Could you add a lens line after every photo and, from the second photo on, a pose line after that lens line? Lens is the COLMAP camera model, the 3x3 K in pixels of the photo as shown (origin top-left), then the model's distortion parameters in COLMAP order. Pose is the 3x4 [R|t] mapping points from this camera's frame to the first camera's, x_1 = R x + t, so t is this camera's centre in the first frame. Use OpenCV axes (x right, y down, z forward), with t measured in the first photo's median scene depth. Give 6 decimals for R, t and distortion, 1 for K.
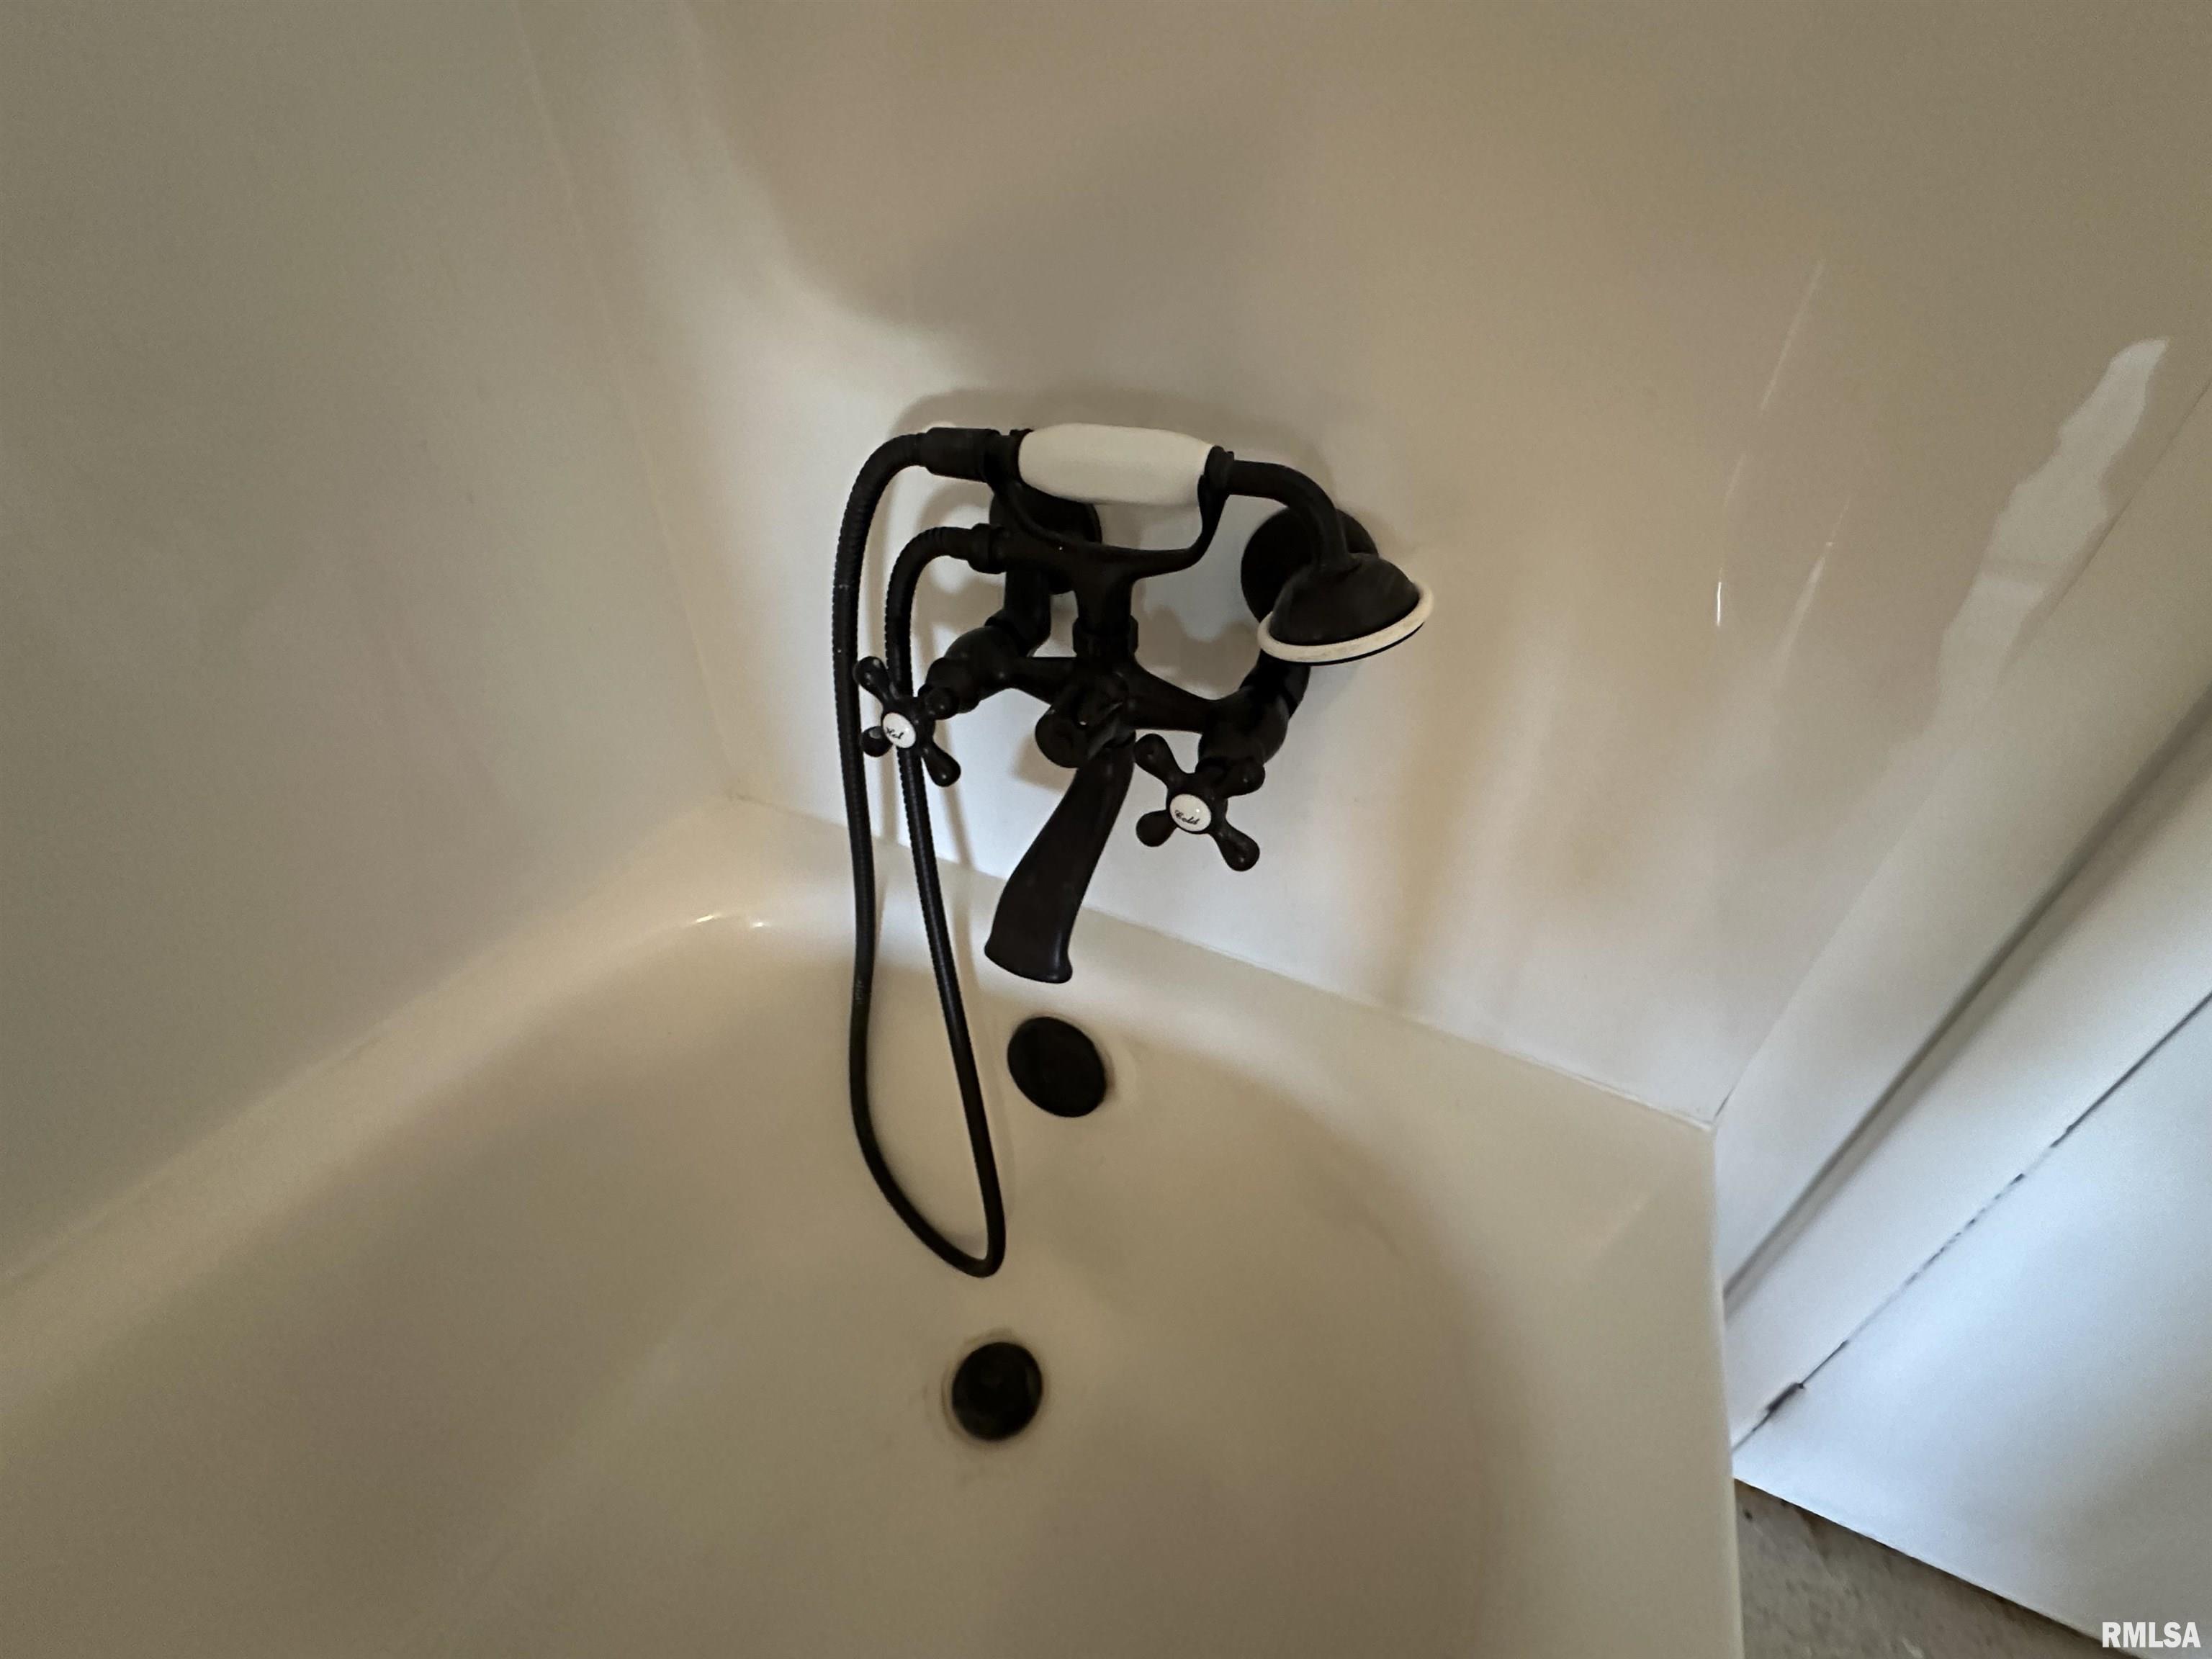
lens RADIAL K [[882.6, 0, 1106.0], [0, 882.6, 829.5], [0, 0, 1]] dist [-0.004240, 0.000783]
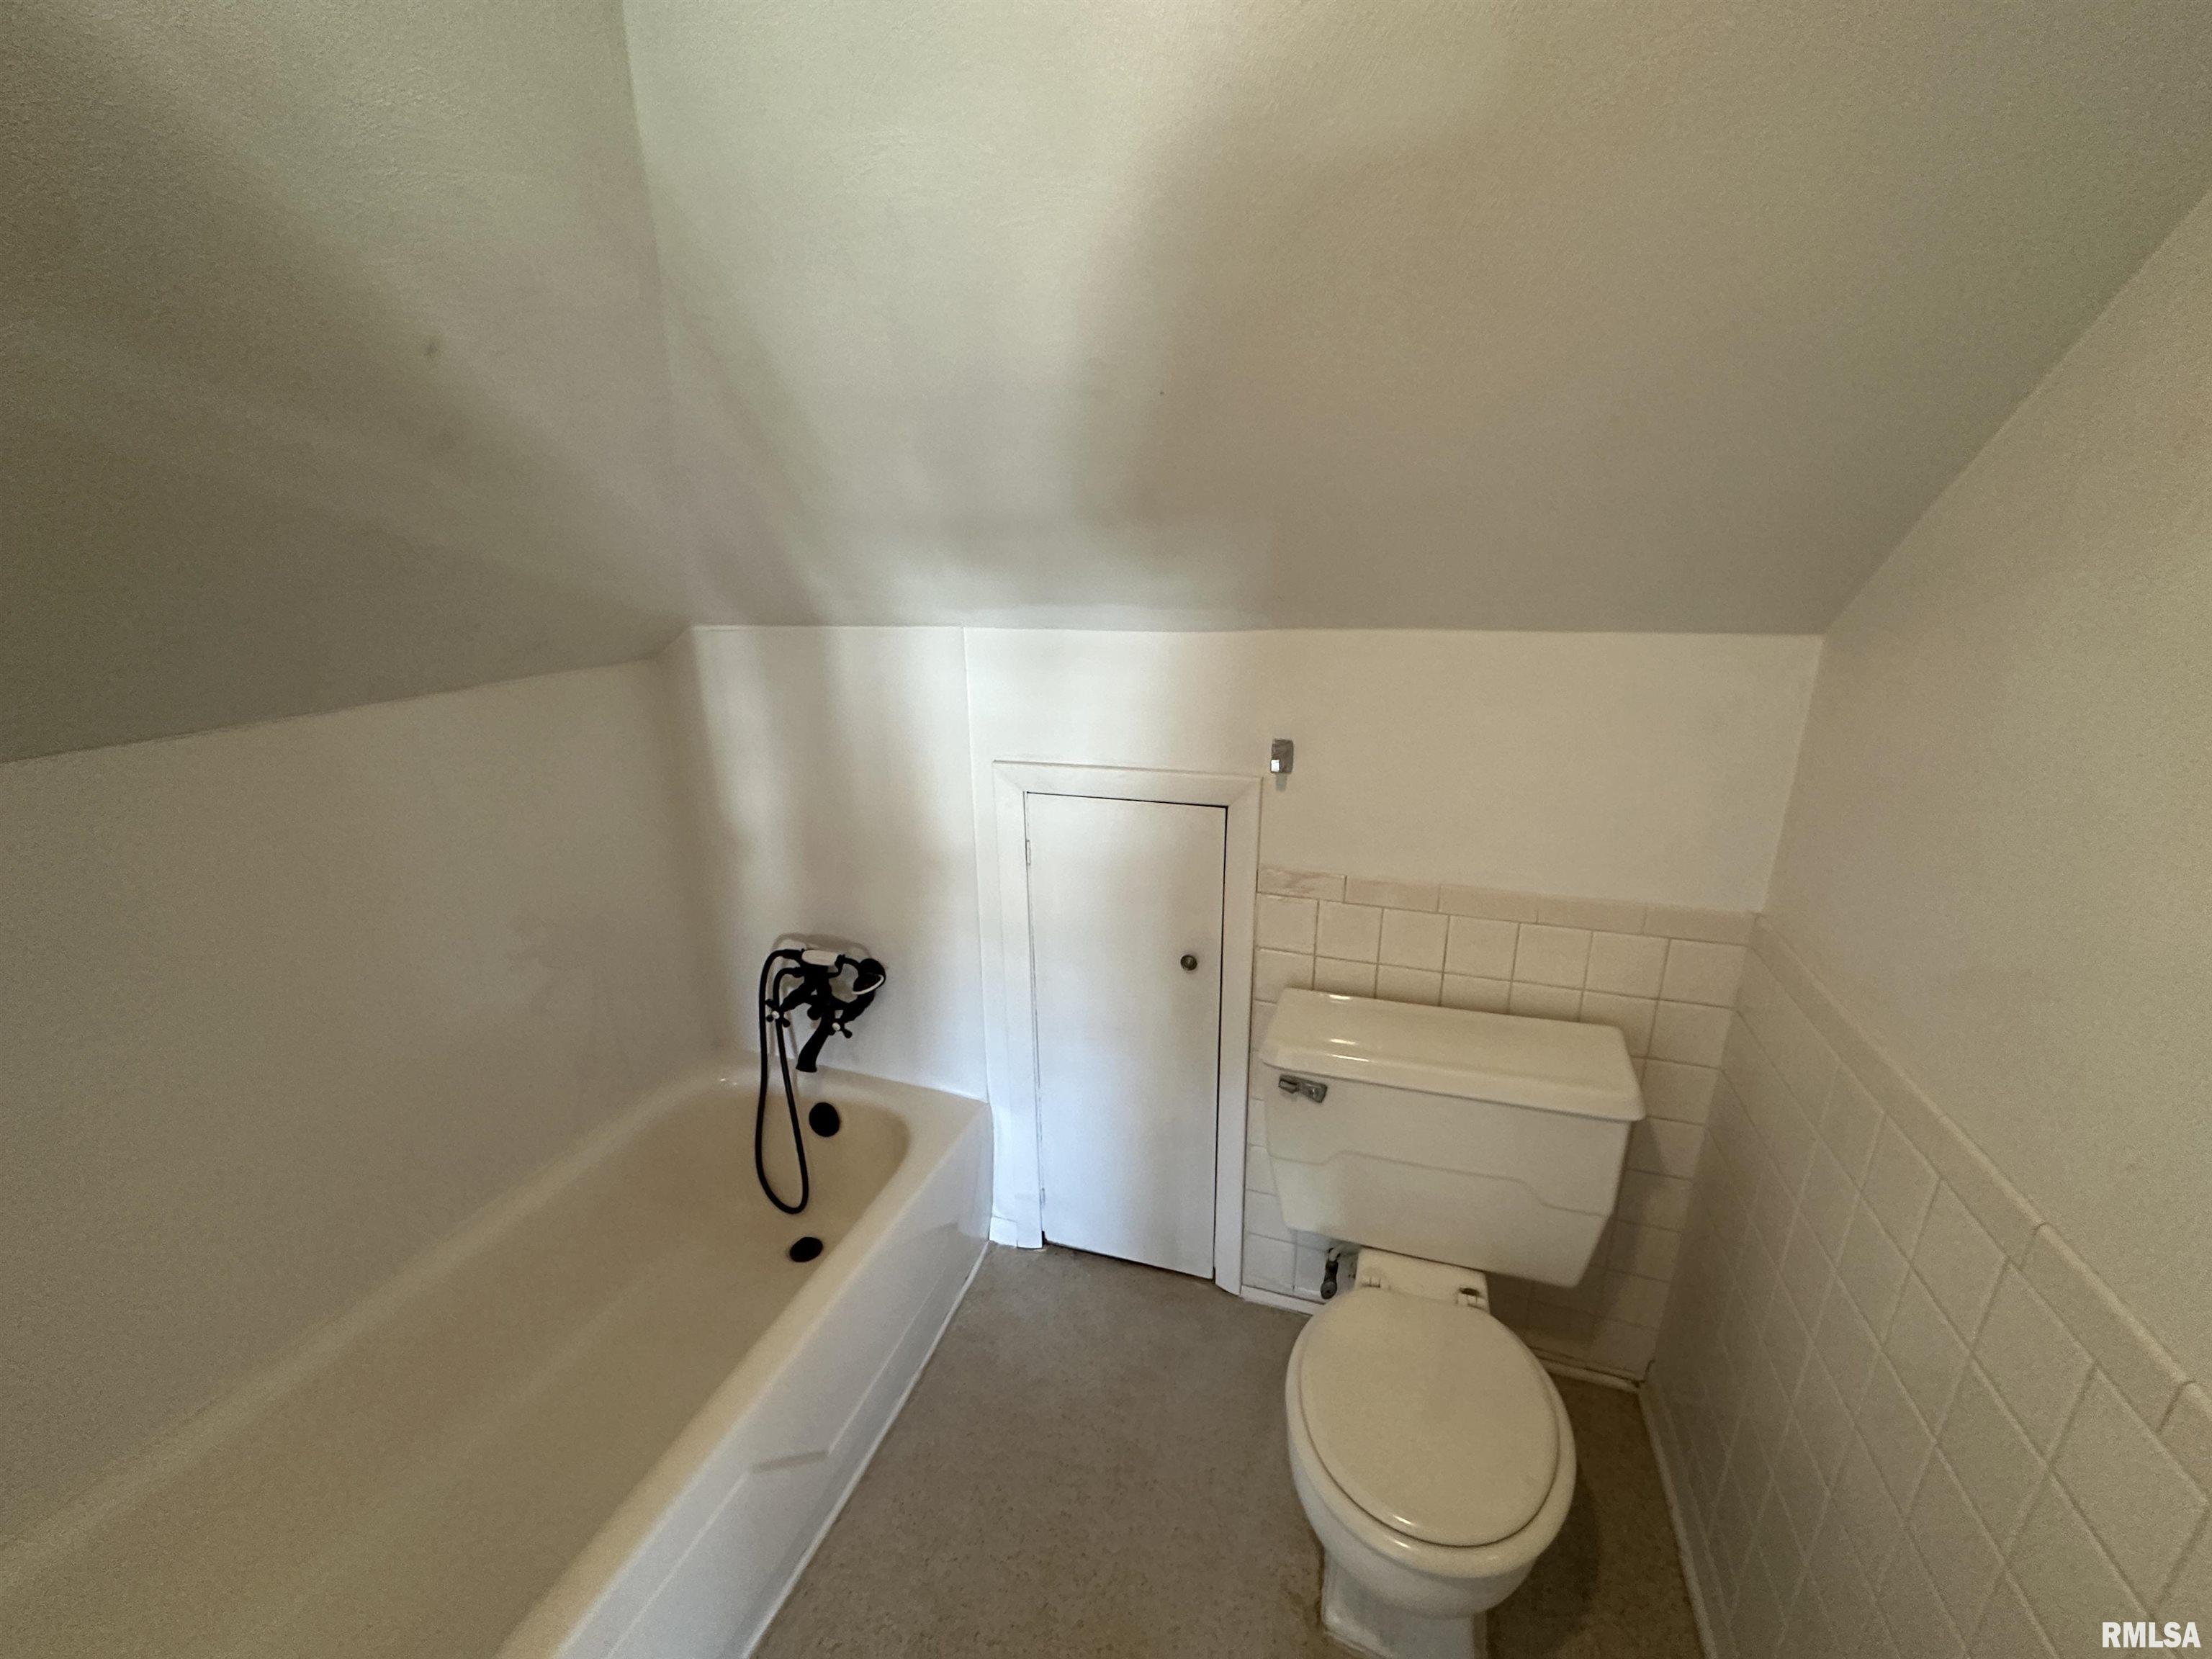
lens RADIAL K [[882.6, 0, 1106.0], [0, 882.6, 829.5], [0, 0, 1]] dist [-0.004240, 0.000783]
pose [[0.991398, -0.049088, 0.121329, 0.851149], [0.084781, 0.947087, -0.309579, 0.480079], [-0.099713, 0.317202, 0.943101, -3.363631]]
